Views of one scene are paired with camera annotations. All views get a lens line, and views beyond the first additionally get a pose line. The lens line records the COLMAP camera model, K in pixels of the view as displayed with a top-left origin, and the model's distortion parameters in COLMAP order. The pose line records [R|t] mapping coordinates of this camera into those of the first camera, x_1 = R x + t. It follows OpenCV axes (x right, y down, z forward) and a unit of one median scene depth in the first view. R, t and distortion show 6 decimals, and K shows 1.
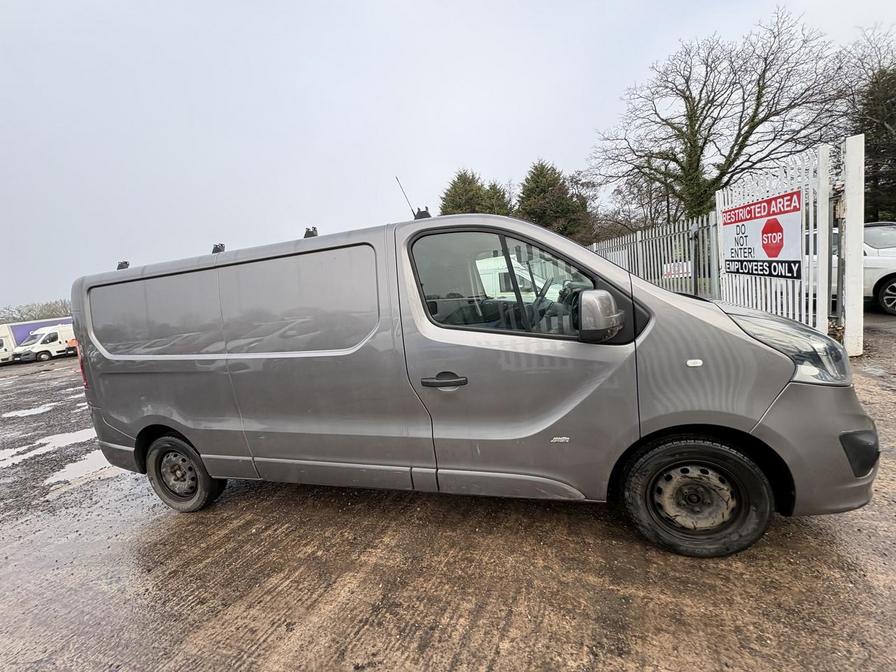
lens RADIAL K [[348.5, 0, 434.6], [0, 348.5, 328.9], [0, 0, 1]] dist [-0.001742, -0.000209]
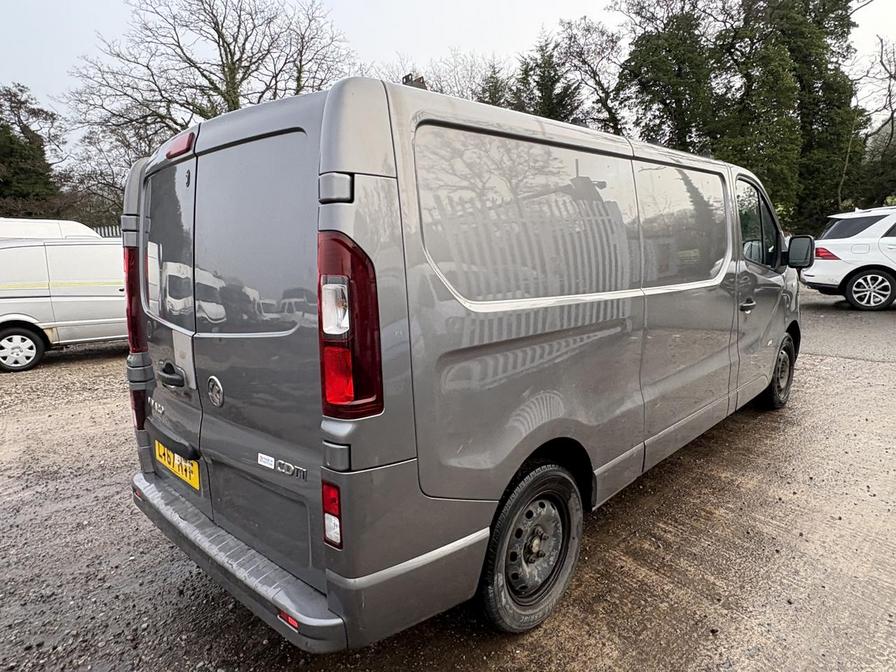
lens RADIAL K [[555.2, 0, 448.0], [0, 555.2, 336.0], [0, 0, 1]] dist [0.003308, 0.001101]
pose [[0.465339, -0.039076, 0.884270, -1.547166], [0.090005, 0.995936, -0.003353, 0.119441], [-0.880545, 0.081149, 0.466965, 0.755594]]
